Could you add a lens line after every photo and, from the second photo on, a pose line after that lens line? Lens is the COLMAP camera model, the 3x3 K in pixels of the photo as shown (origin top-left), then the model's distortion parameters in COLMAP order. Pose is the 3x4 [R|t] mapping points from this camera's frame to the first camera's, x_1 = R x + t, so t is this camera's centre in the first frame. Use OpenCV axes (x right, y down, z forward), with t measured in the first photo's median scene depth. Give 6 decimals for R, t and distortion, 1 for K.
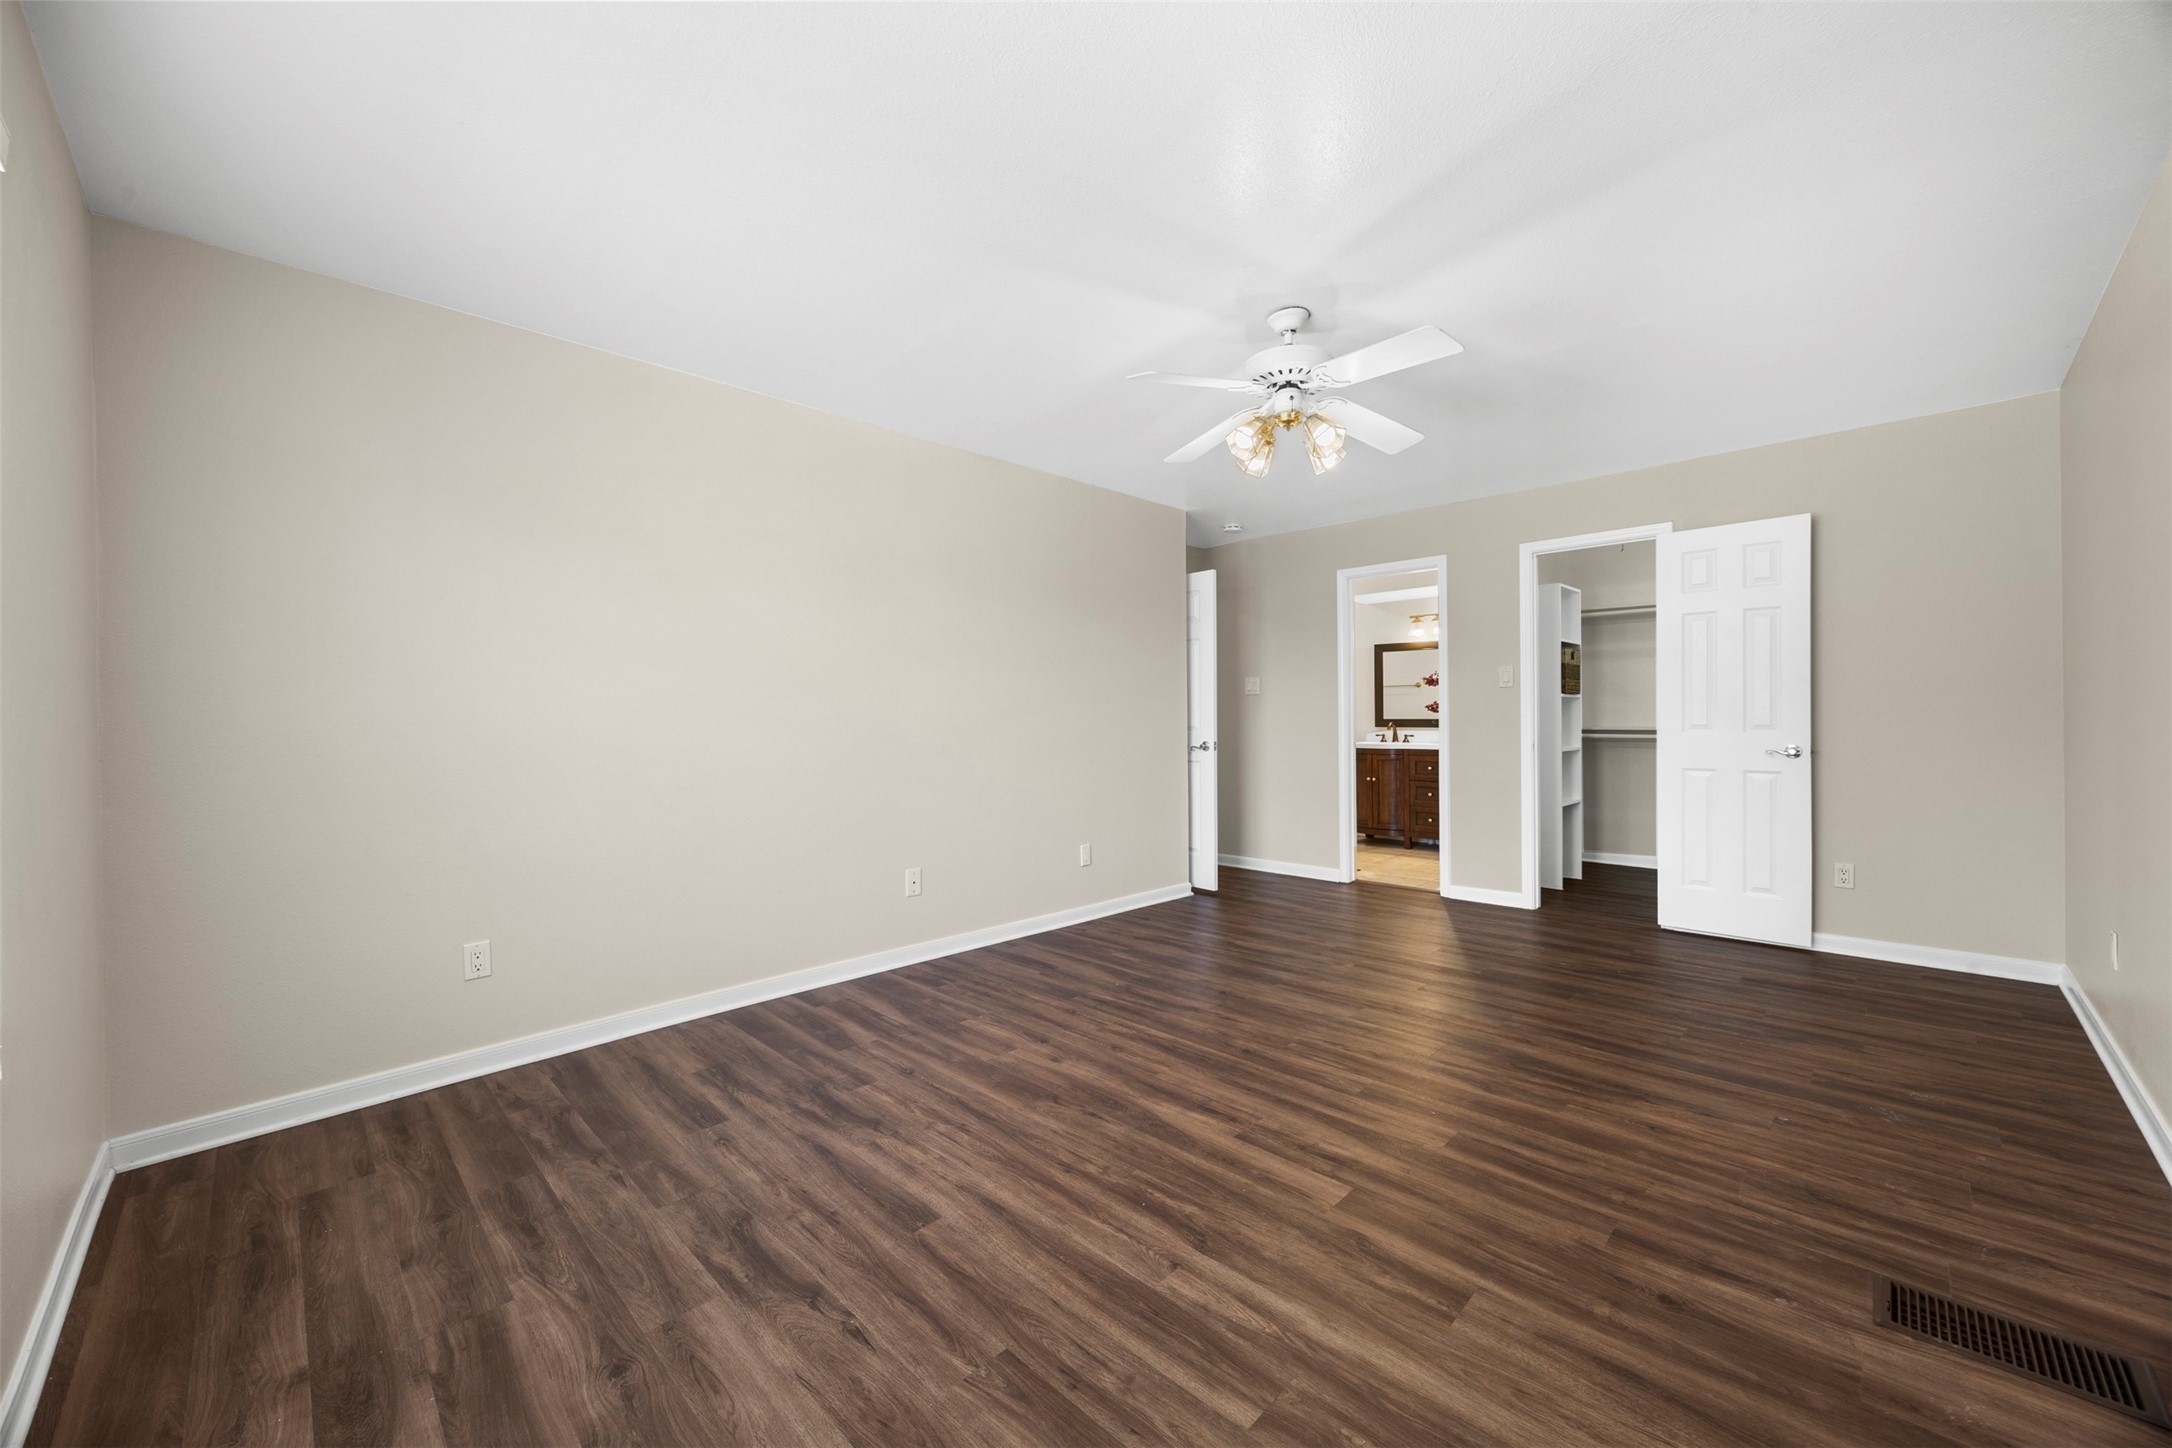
lens RADIAL K [[835.3, 0, 1088.3], [0, 835.3, 721.1], [0, 0, 1]] dist [-0.008122, 0.001144]
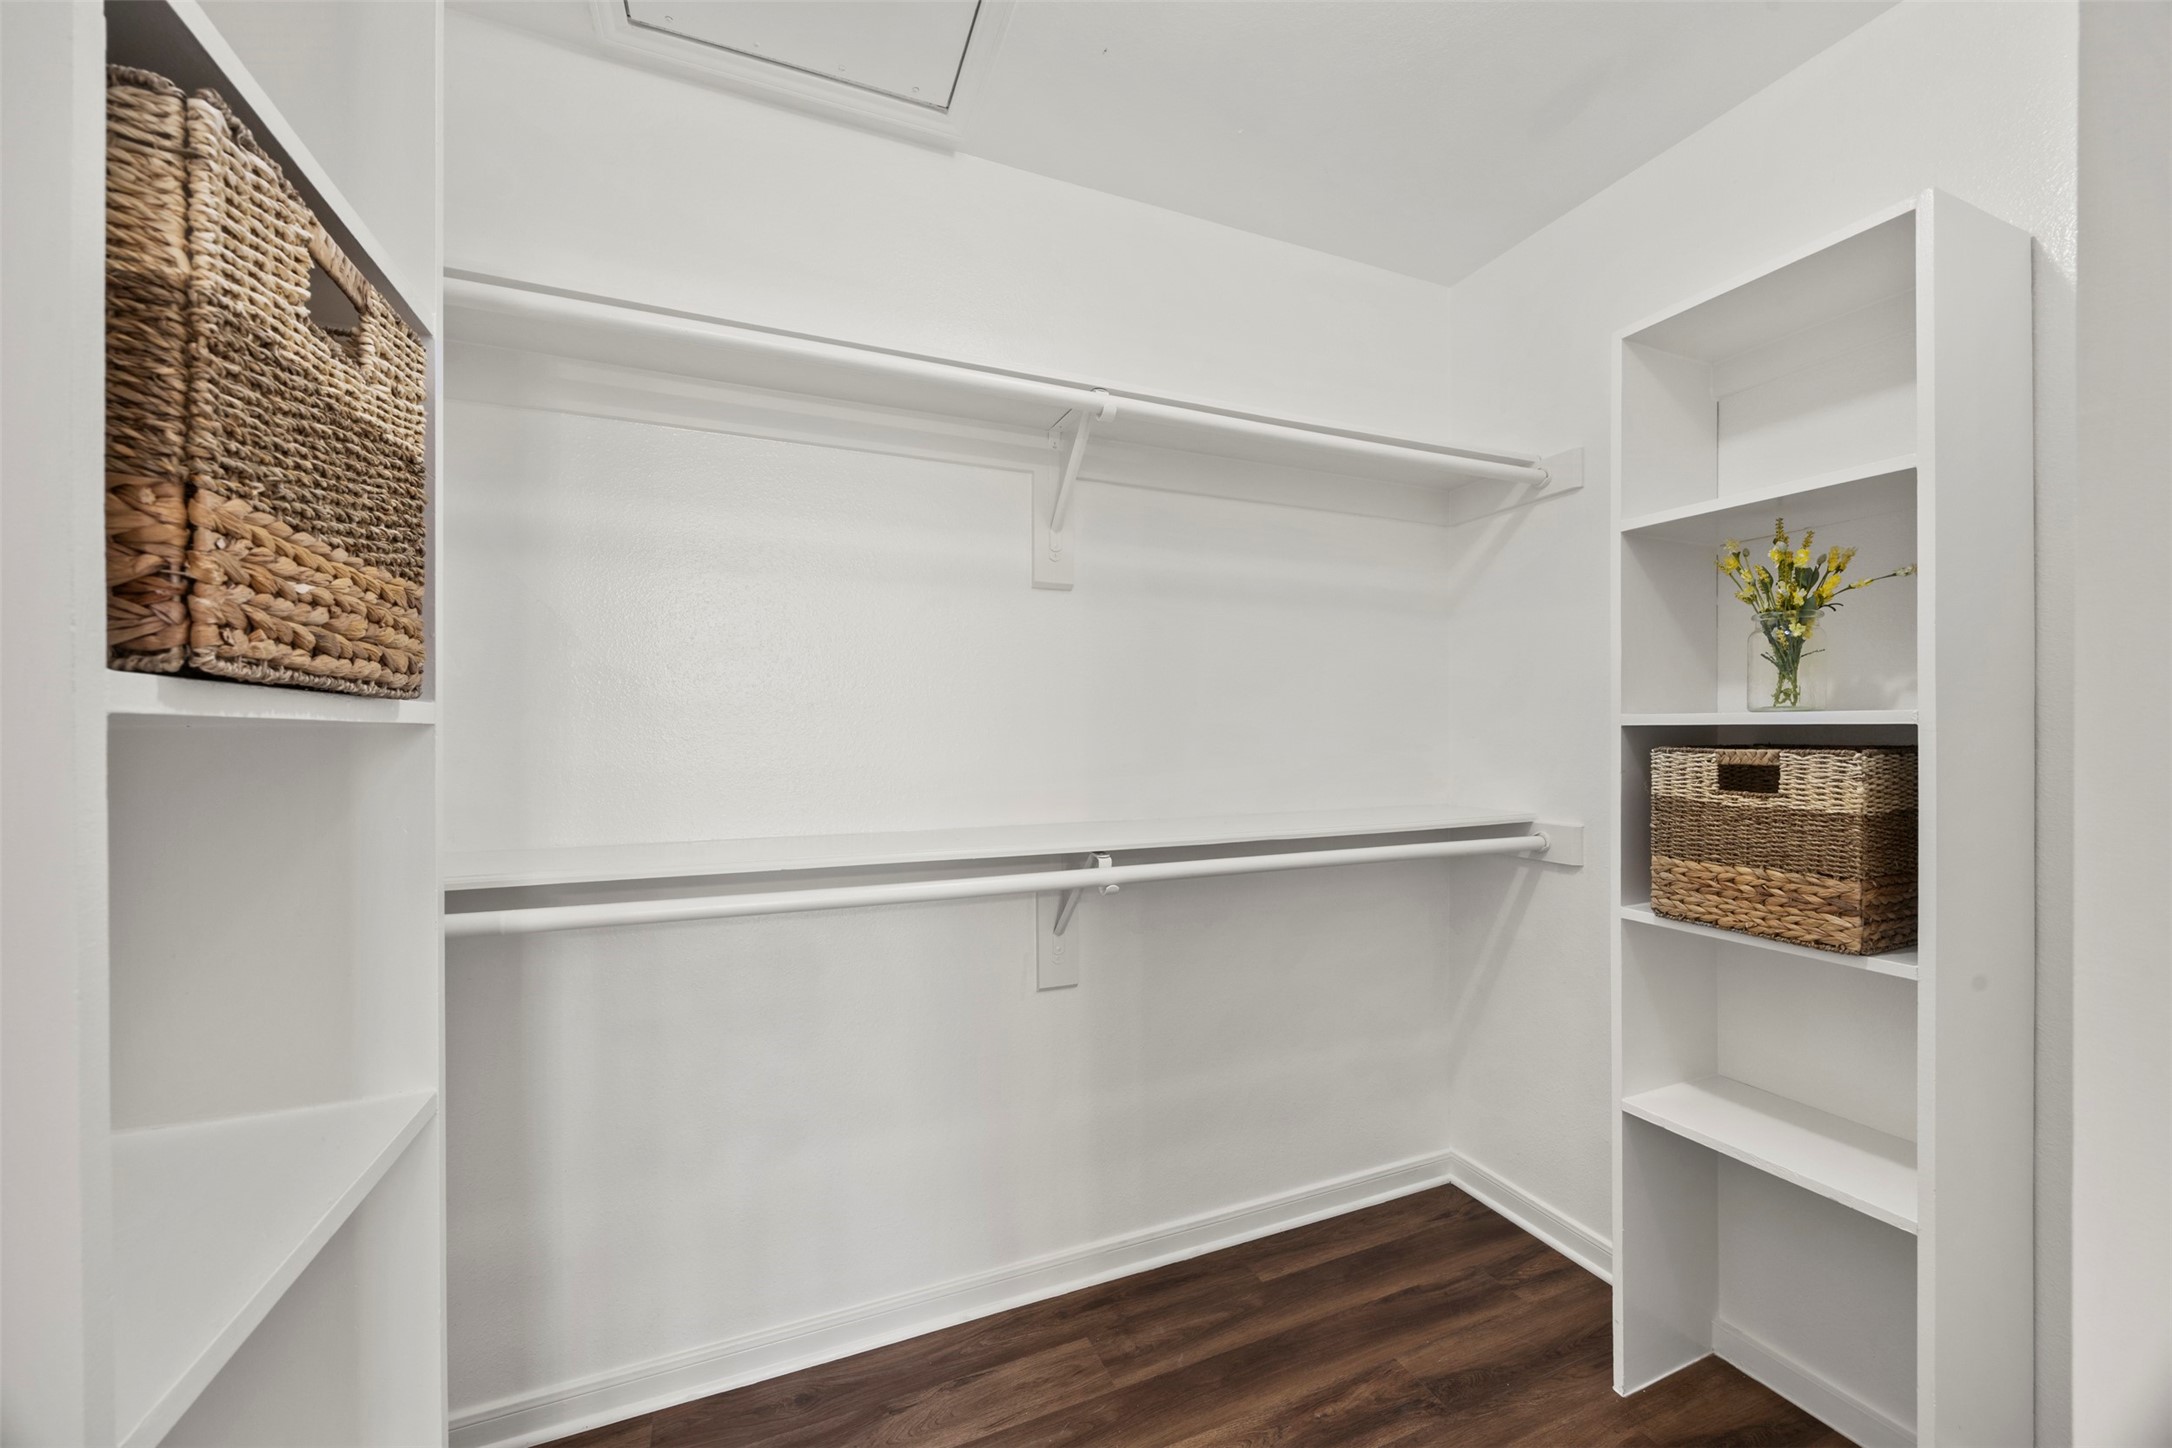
lens RADIAL K [[835.3, 0, 1091.9], [0, 835.3, 730.9], [0, 0, 1]] dist [-0.008122, 0.001144]
pose [[0.387355, 0.002745, 0.921926, 0.455244], [0.000212, 0.999995, -0.003067, -0.023487], [-0.921931, 0.001384, 0.387353, 0.756910]]
